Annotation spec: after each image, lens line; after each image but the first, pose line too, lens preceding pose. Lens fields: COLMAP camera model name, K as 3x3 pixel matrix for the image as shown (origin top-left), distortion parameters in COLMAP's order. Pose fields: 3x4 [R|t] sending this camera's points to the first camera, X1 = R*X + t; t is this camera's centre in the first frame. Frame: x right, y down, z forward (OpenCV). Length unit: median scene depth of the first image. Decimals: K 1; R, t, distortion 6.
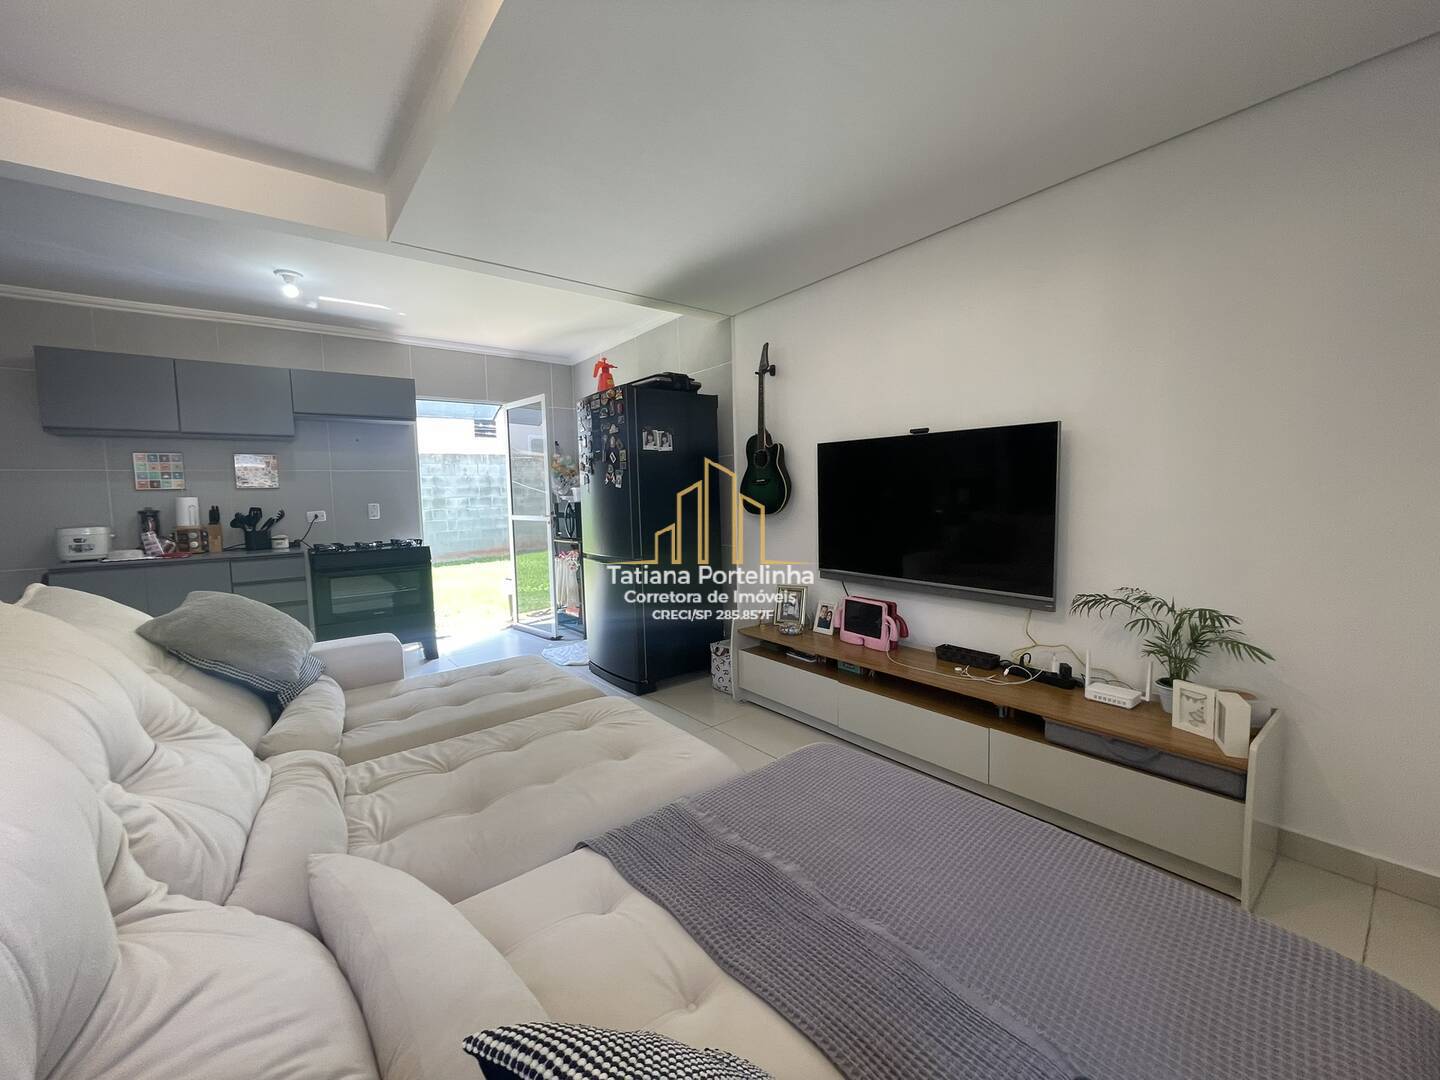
lens RADIAL K [[581.8, 0, 717.0], [0, 581.8, 535.6], [0, 0, 1]] dist [-0.002776, 0.000271]
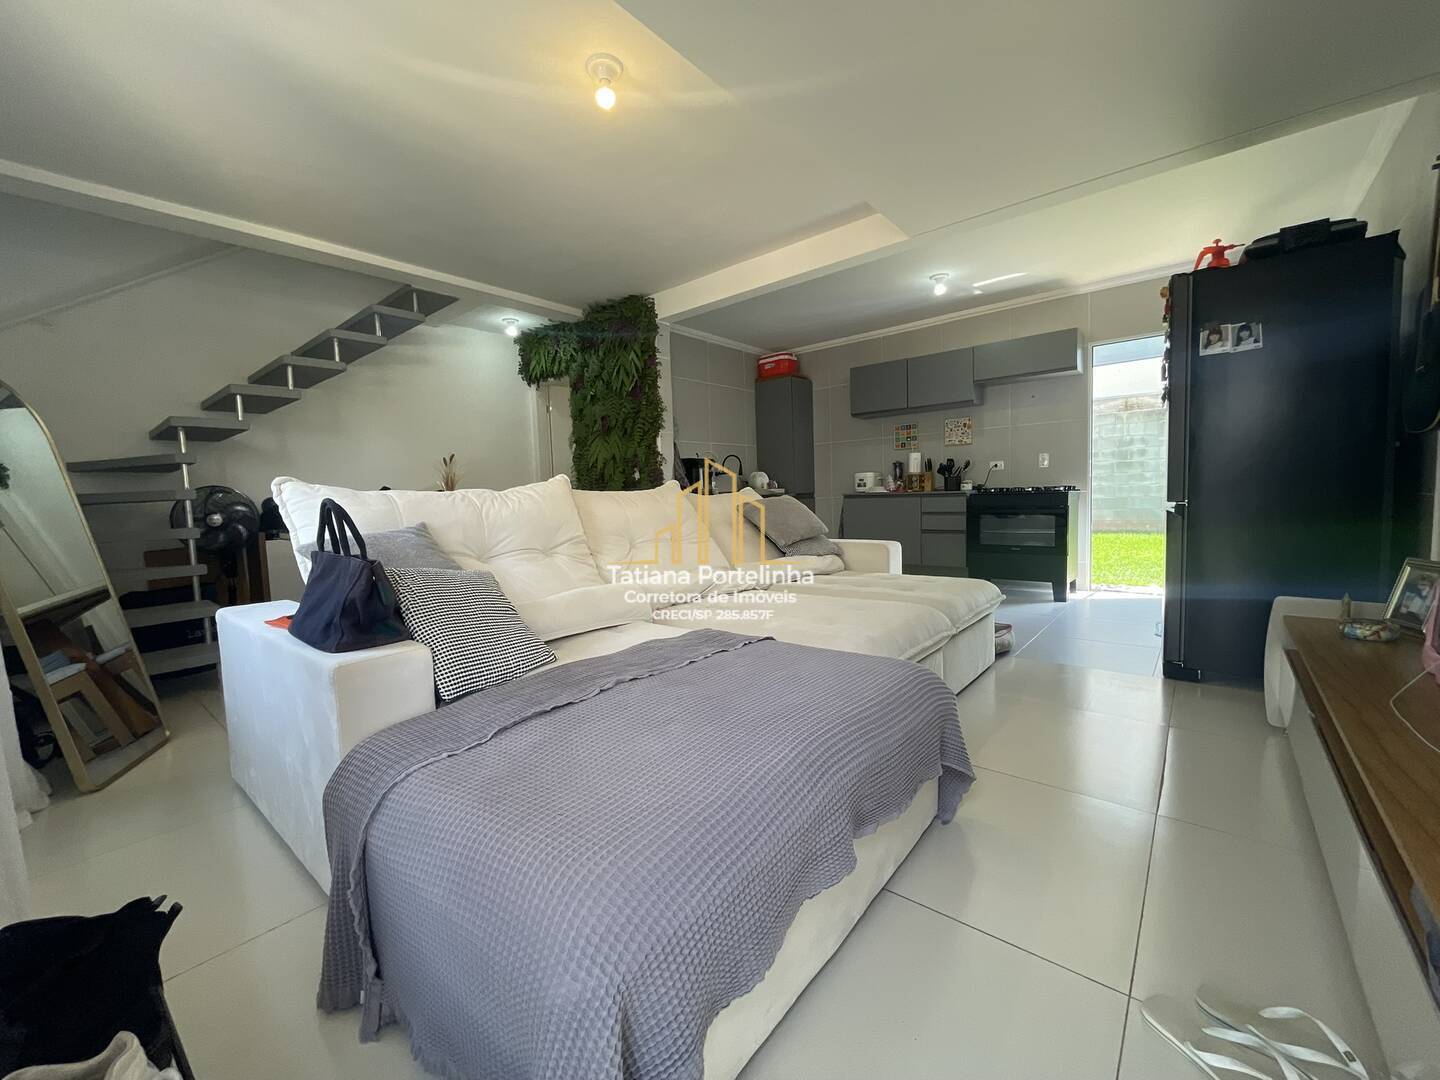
lens RADIAL K [[581.8, 0, 718.5], [0, 581.8, 531.9], [0, 0, 1]] dist [-0.002776, 0.000271]
pose [[0.201662, 0.084405, -0.975811, 0.479530], [-0.043102, 0.996080, 0.077251, 0.044962], [0.978506, 0.026480, 0.204510, 0.241667]]
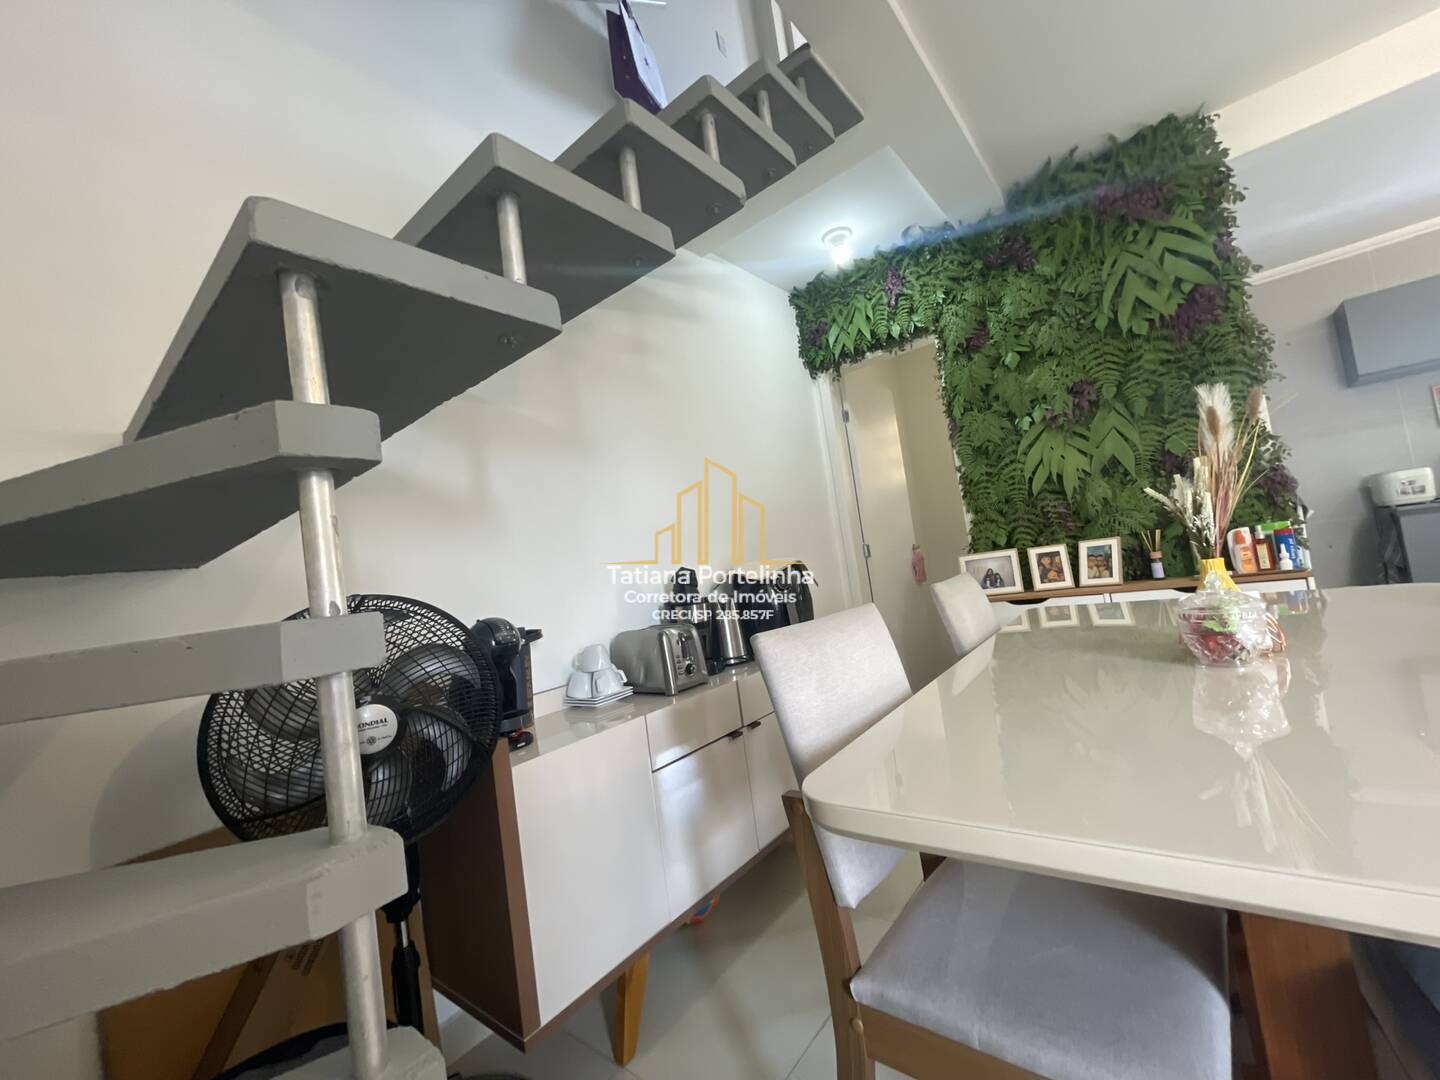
lens RADIAL K [[581.8, 0, 718.0], [0, 581.8, 533.7], [0, 0, 1]] dist [-0.002776, 0.000271]
pose [[0.222657, -0.068825, -0.972464, -0.414966], [0.058877, 0.996633, -0.057055, 0.078332], [0.973117, -0.044552, 0.225960, -0.330981]]
